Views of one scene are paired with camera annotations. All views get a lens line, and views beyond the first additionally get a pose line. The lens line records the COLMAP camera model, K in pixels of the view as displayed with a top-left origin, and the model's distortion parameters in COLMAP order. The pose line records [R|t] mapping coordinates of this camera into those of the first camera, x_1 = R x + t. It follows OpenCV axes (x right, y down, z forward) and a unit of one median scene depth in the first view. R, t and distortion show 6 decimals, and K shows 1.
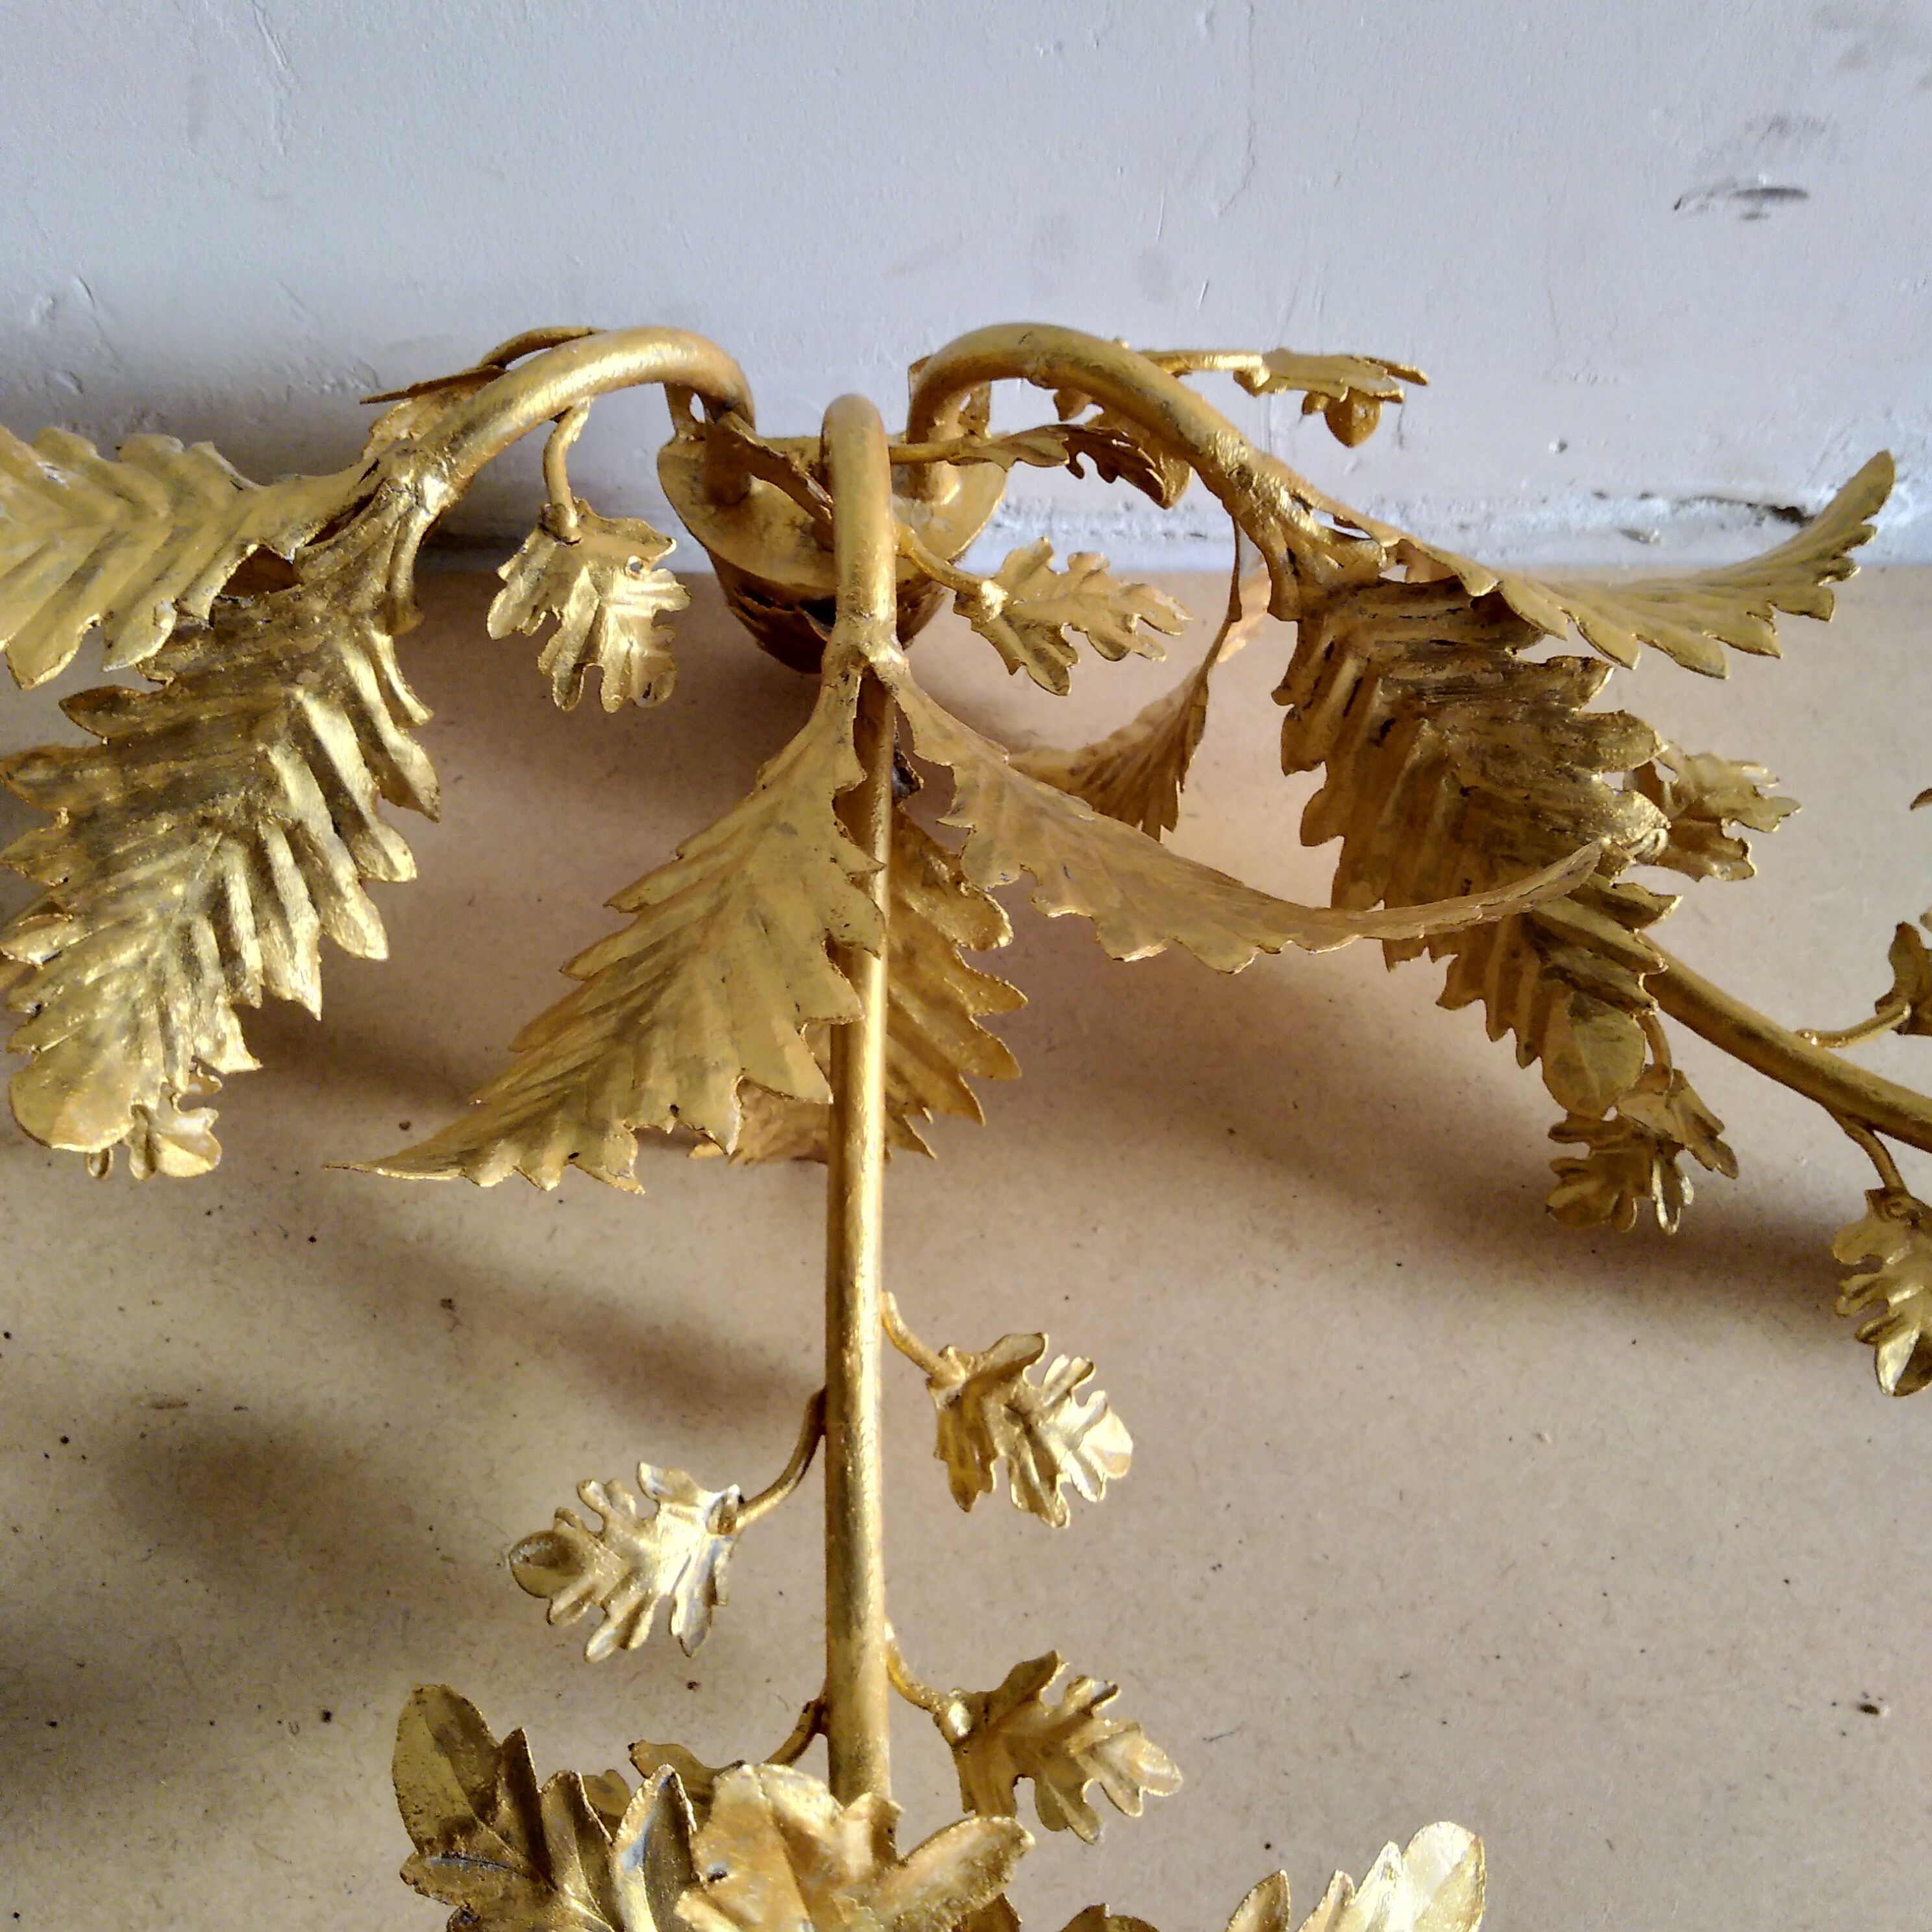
lens RADIAL K [[2341.4, 0, 1016.2], [0, 2341.4, 1030.8], [0, 0, 1]] dist [-0.025374, 0.000000]
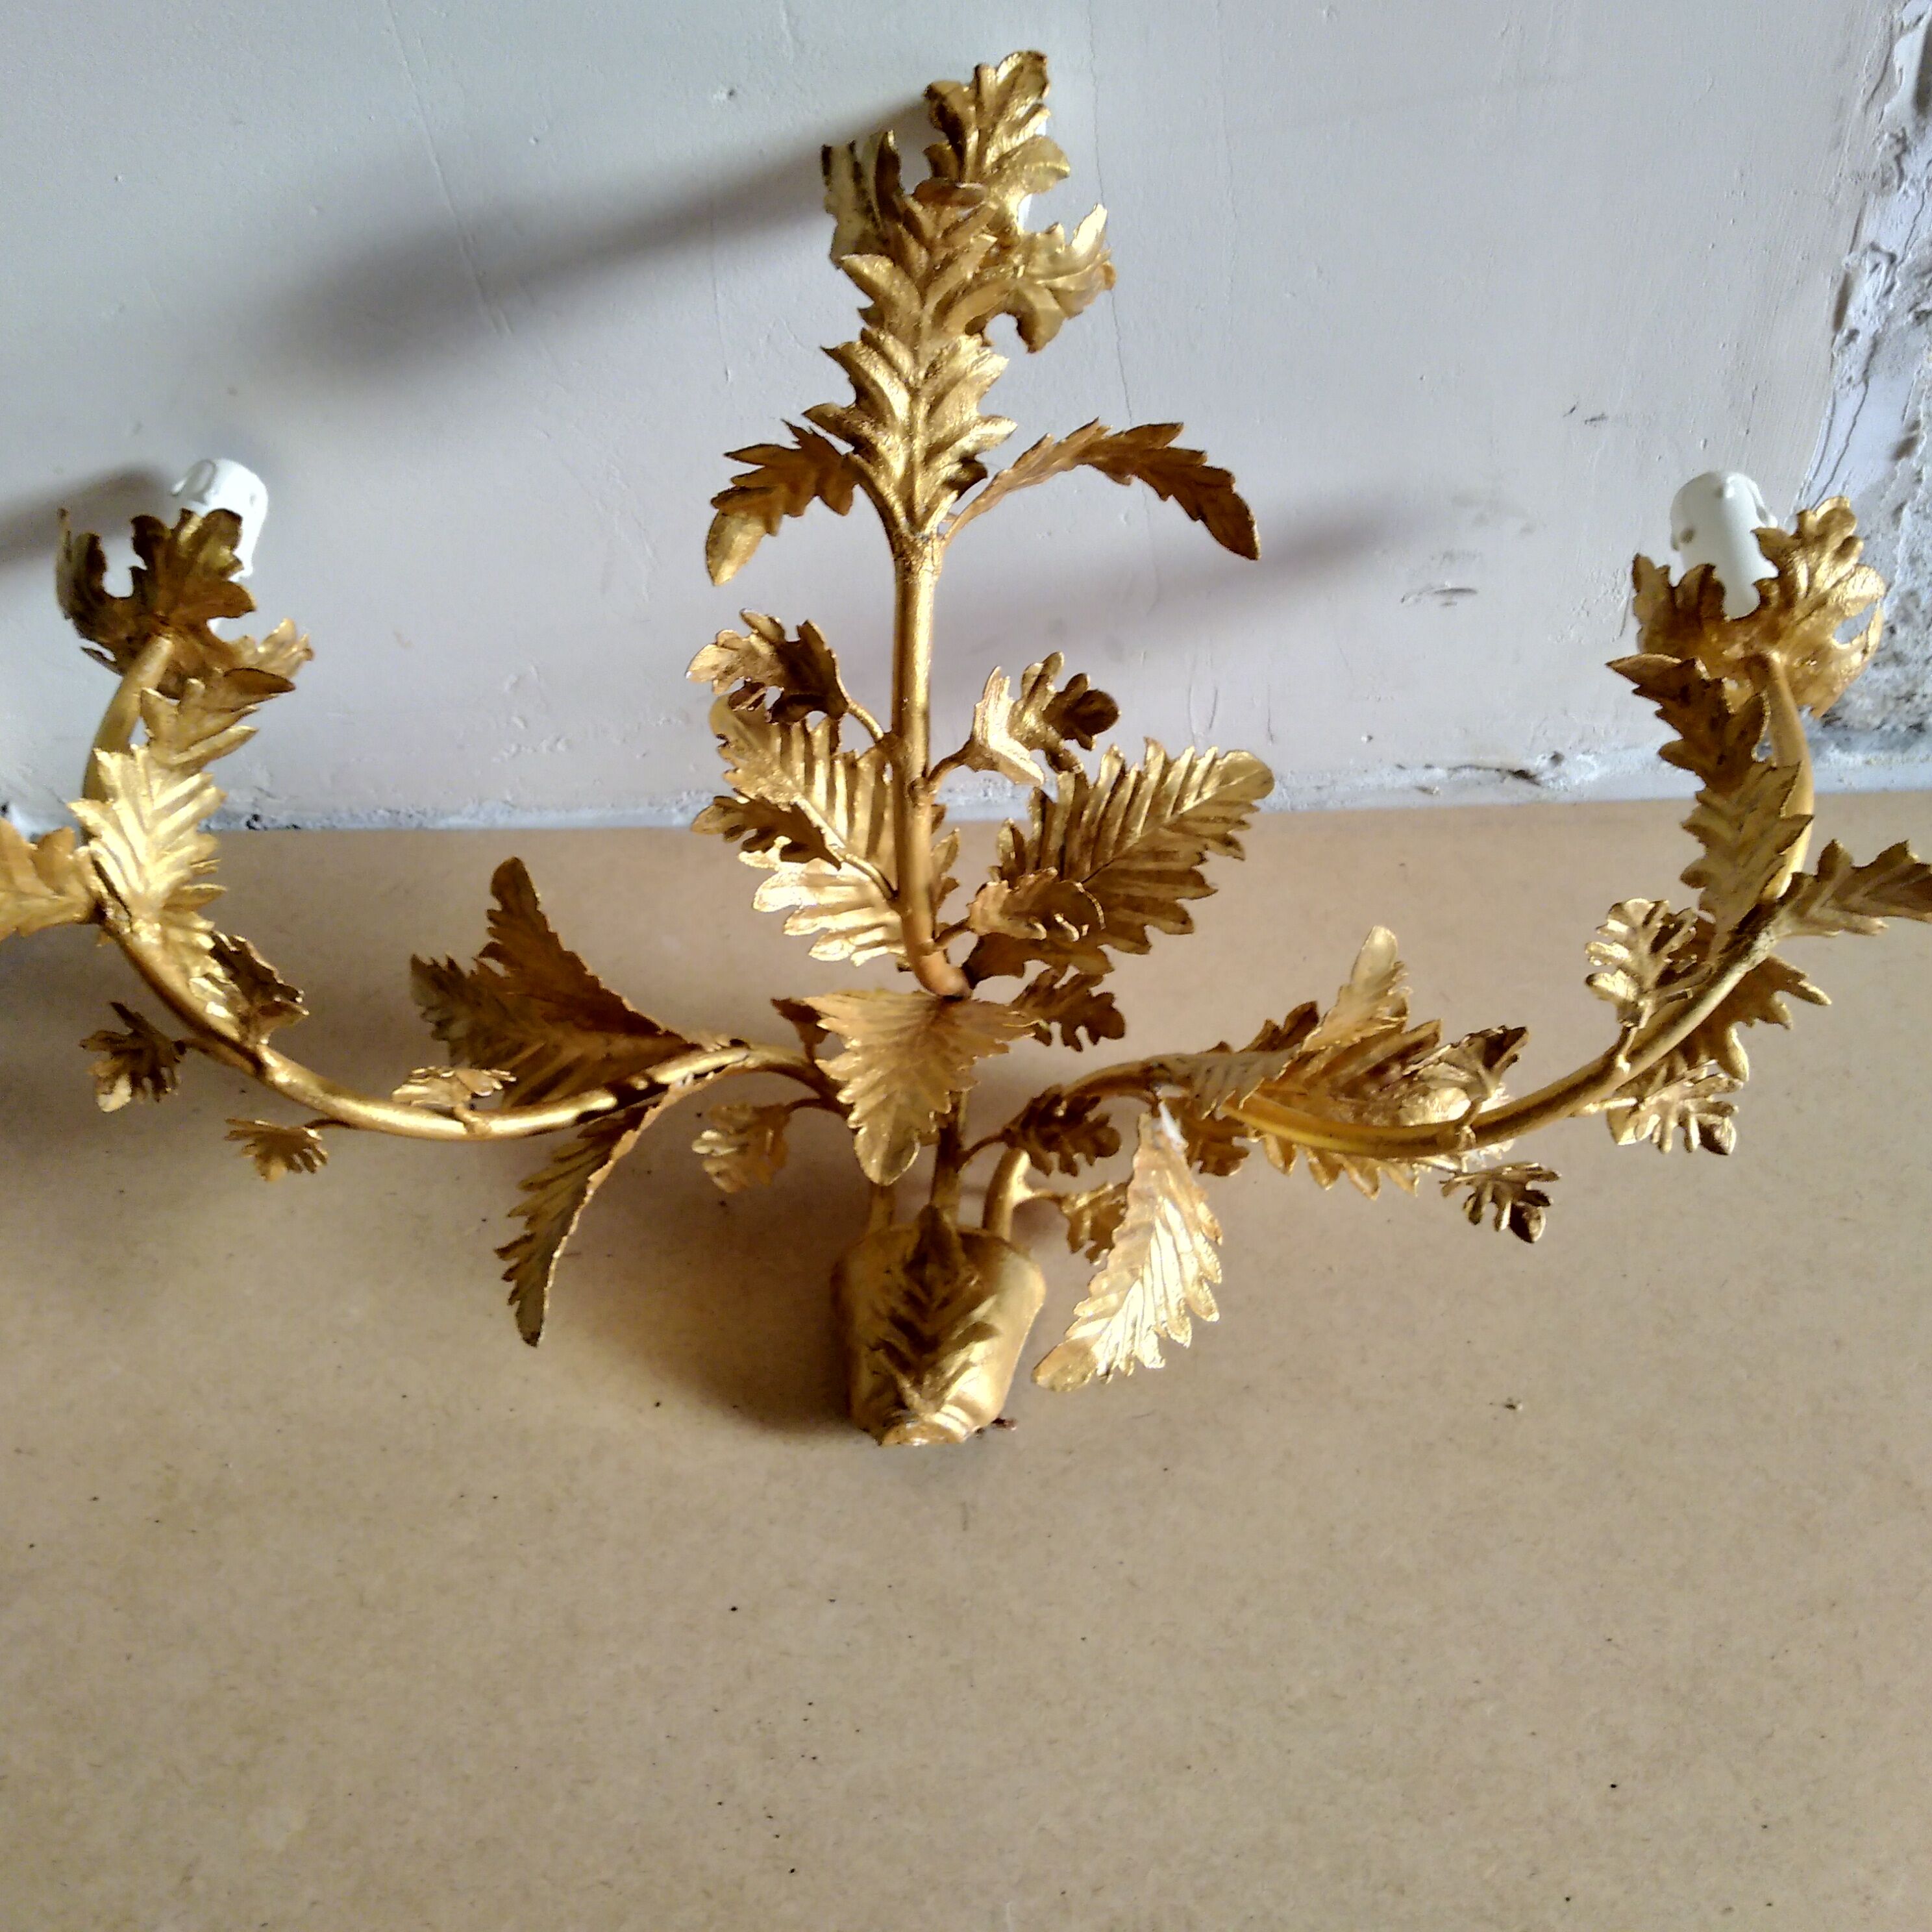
lens RADIAL K [[2341.4, 0, 950.0], [0, 2341.4, 962.4], [0, 0, 1]] dist [-0.025374, 0.000000]
pose [[0.994170, -0.019546, -0.106037, 0.138028], [-0.000789, 0.982086, -0.188429, 0.297670], [0.107821, 0.187414, 0.976345, -0.855390]]
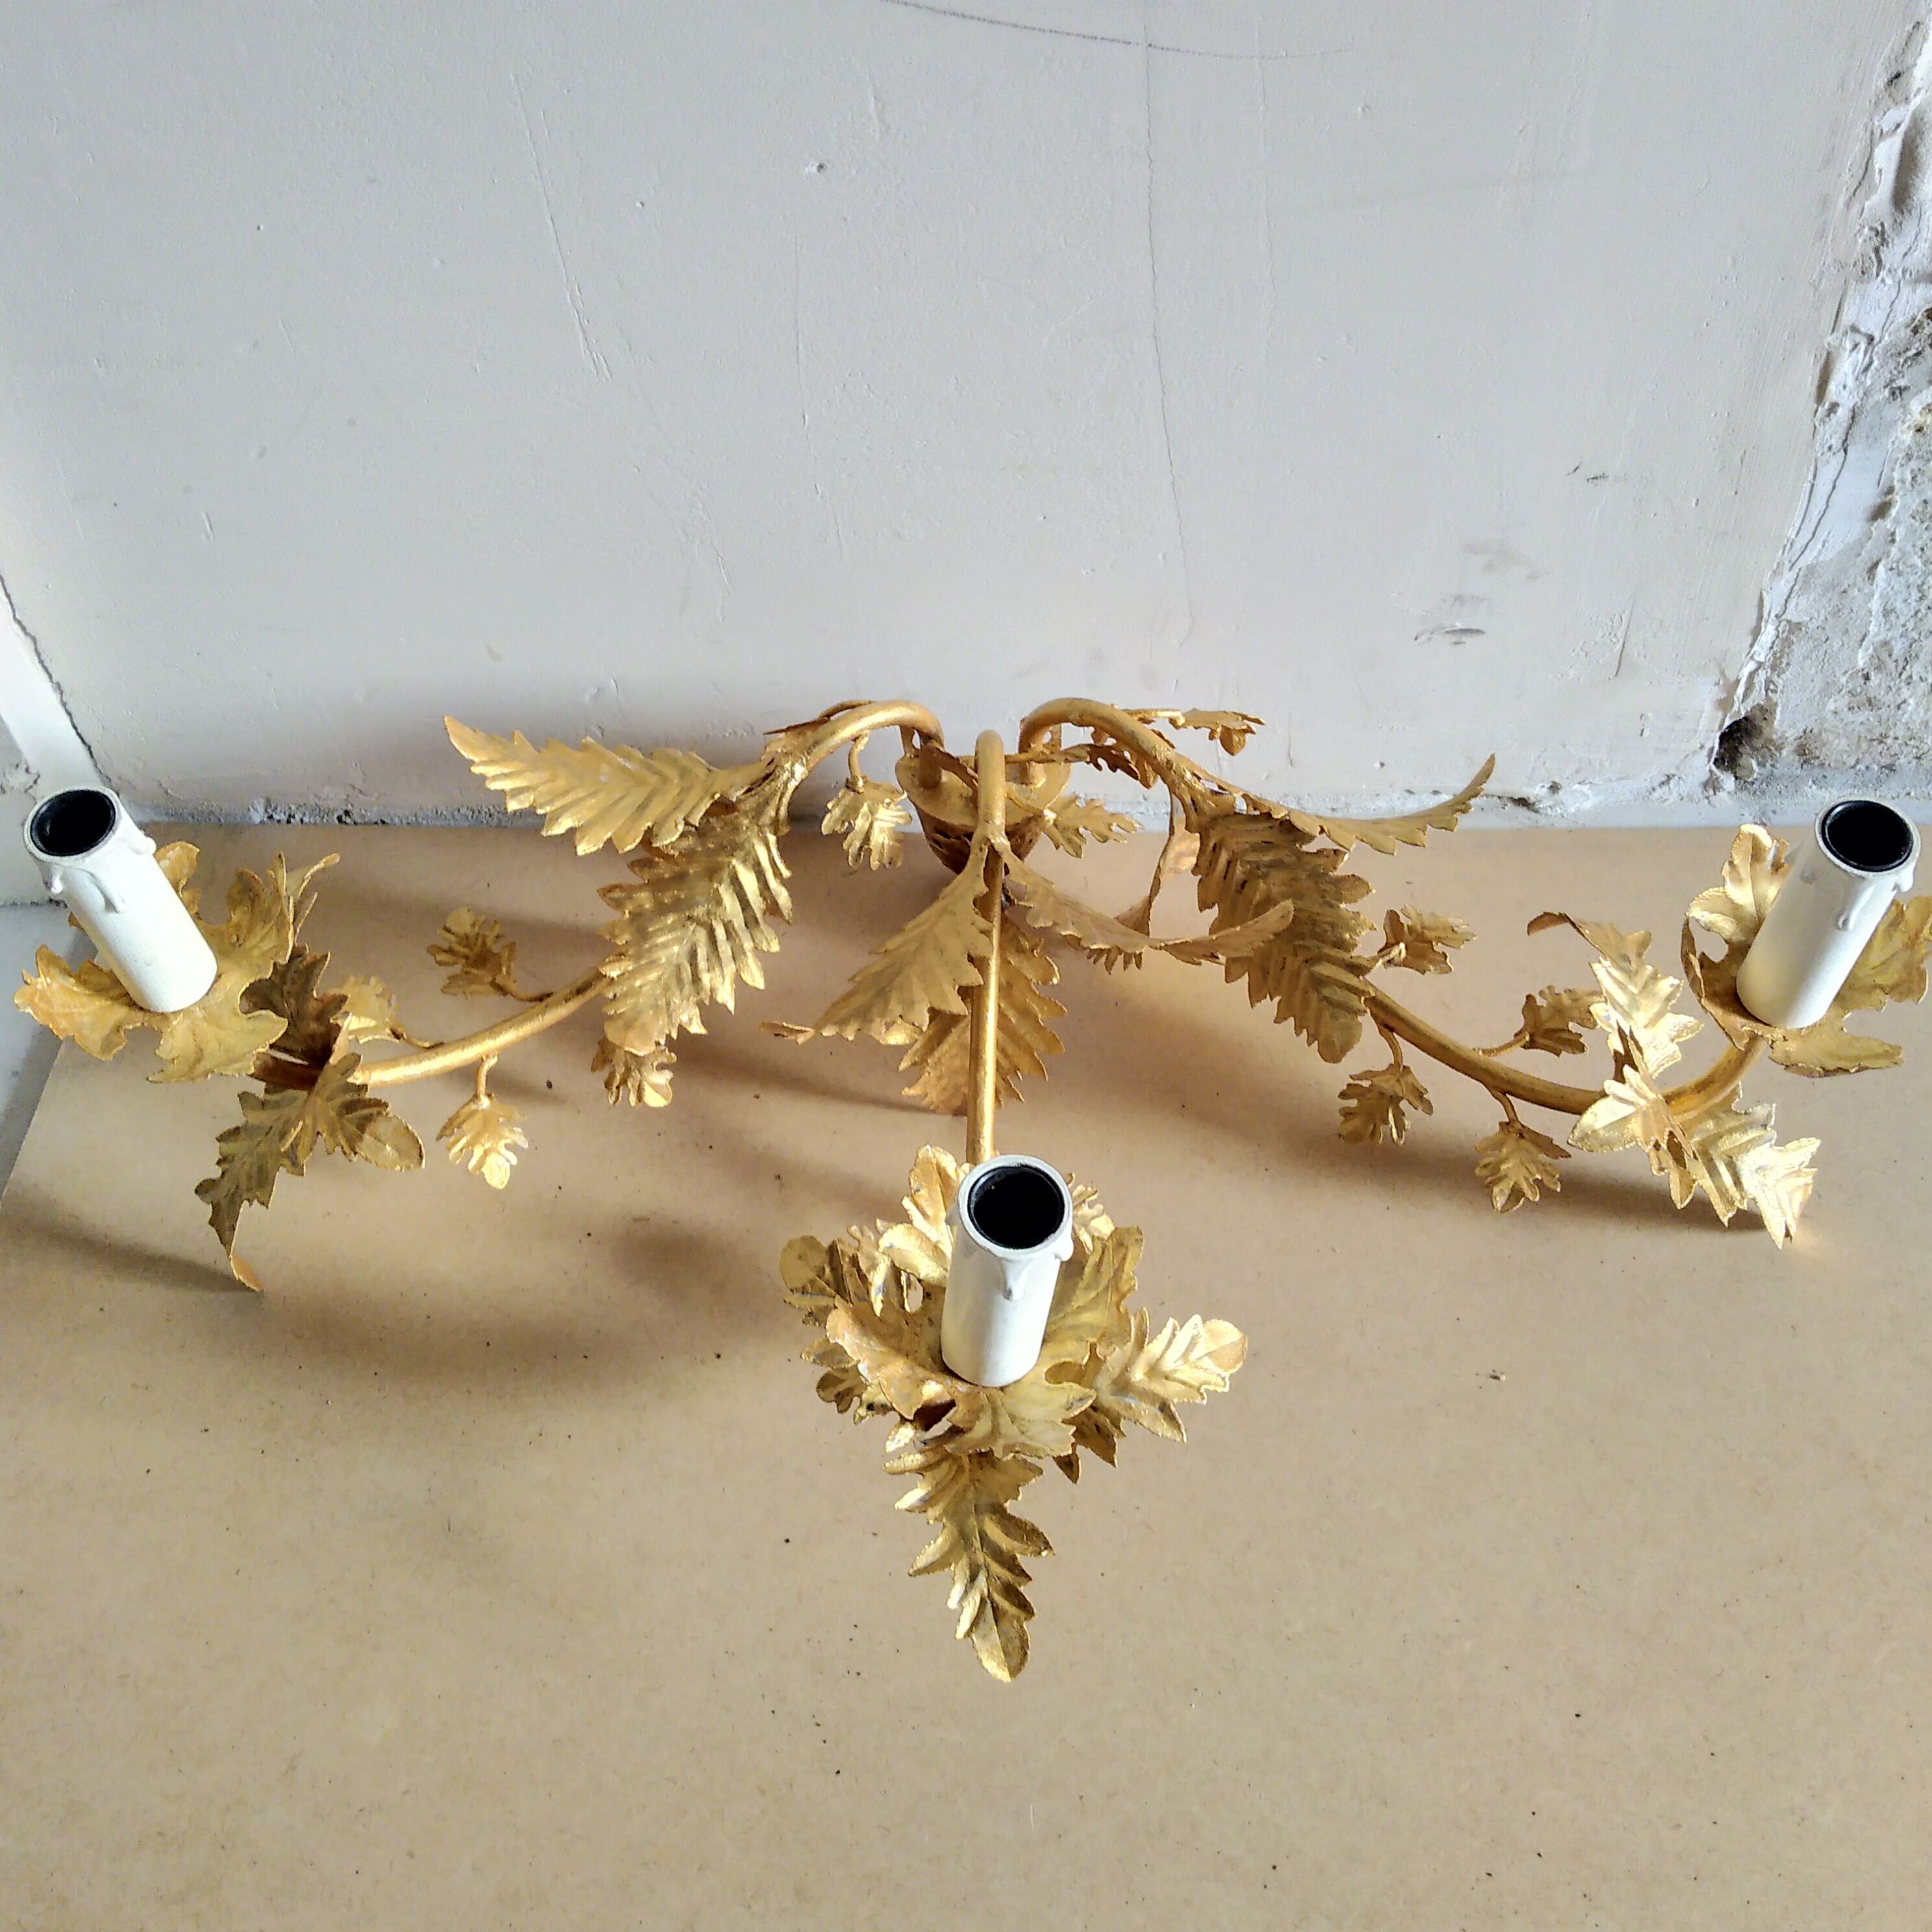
lens RADIAL K [[2341.4, 0, 957.6], [0, 2341.4, 1003.7], [0, 0, 1]] dist [-0.025374, 0.000000]
pose [[0.994597, 0.005810, -0.103652, 0.121109], [-0.024122, 0.984040, -0.176305, 0.342355], [0.100973, 0.177853, 0.978863, -1.024449]]
